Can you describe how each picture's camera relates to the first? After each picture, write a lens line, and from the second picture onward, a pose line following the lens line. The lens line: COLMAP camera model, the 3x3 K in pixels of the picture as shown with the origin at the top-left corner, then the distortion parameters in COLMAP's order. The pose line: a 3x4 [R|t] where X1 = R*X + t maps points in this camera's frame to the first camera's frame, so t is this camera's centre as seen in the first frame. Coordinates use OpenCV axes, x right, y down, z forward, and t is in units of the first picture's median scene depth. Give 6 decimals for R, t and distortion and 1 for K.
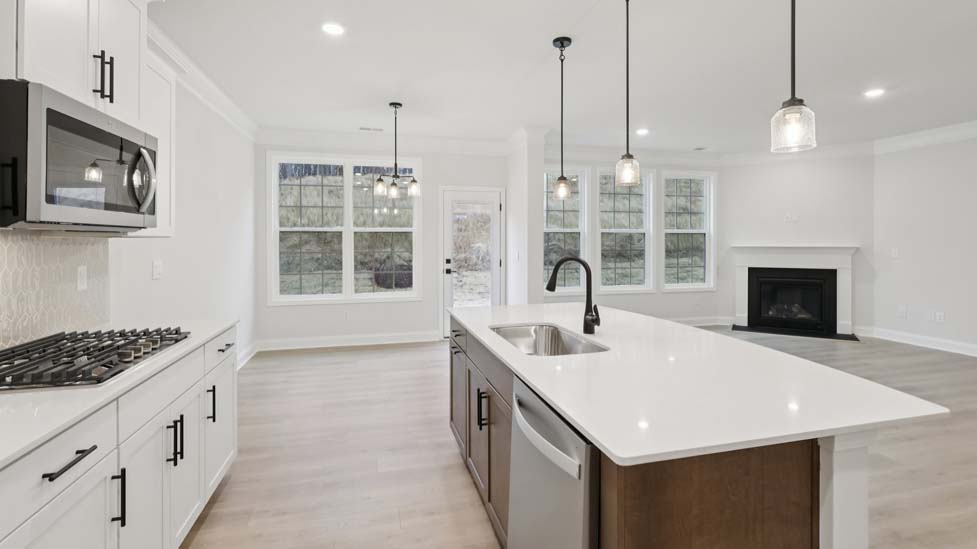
lens RADIAL K [[456.1, 0, 489.8], [0, 456.1, 243.6], [0, 0, 1]] dist [-0.000079, 0.000477]
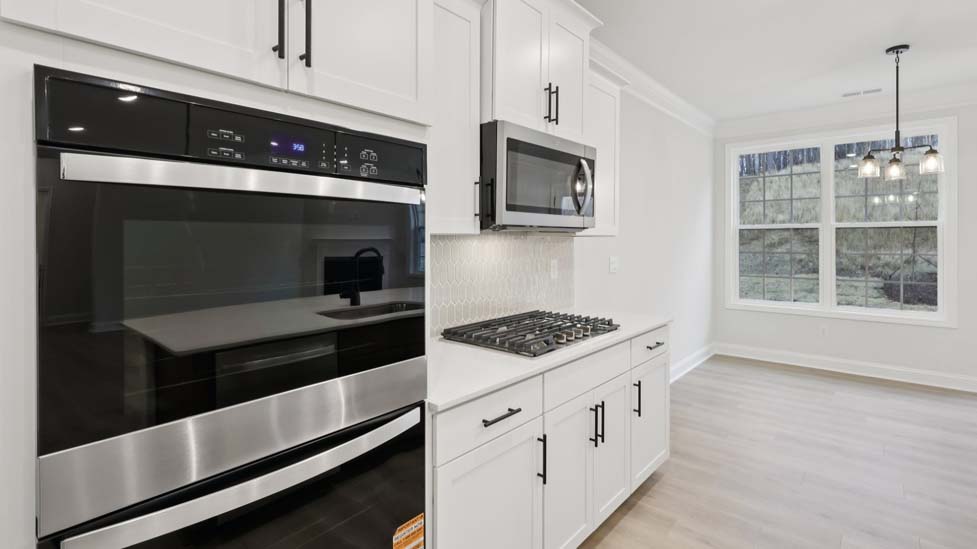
lens RADIAL K [[459.4, 0, 488.0], [0, 459.4, 239.6], [0, 0, 1]] dist [0.000852, -0.000224]
pose [[0.565214, 0.001142, -0.824943, 0.049936], [-0.005212, 0.999984, -0.002187, -0.001660], [0.824928, 0.005536, 0.565211, 0.124531]]
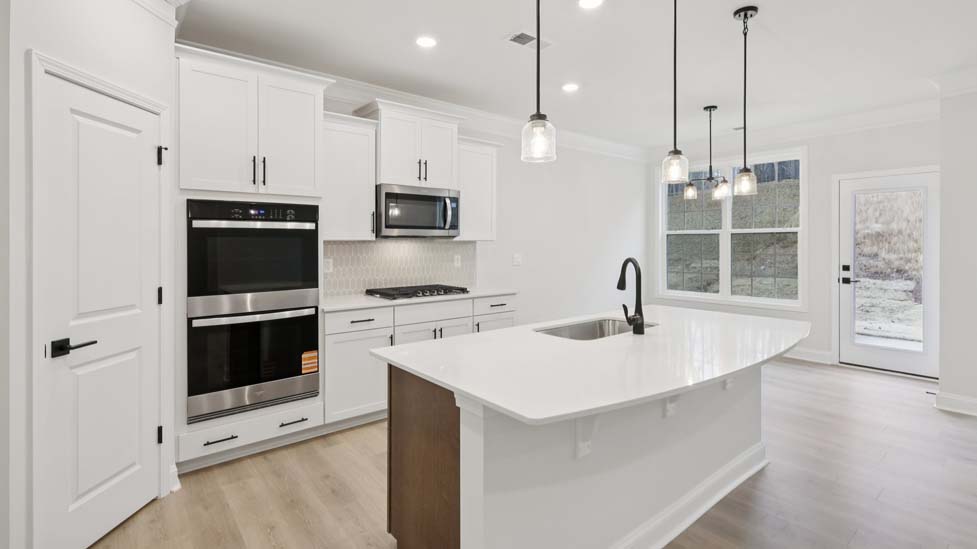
lens RADIAL K [[456.1, 0, 489.8], [0, 456.1, 243.6], [0, 0, 1]] dist [-0.000079, 0.000477]
pose [[0.412935, 0.002080, -0.910758, 0.991960], [-0.004973, 0.999988, 0.000030, -0.002350], [0.910747, 0.004517, 0.412941, 0.270838]]
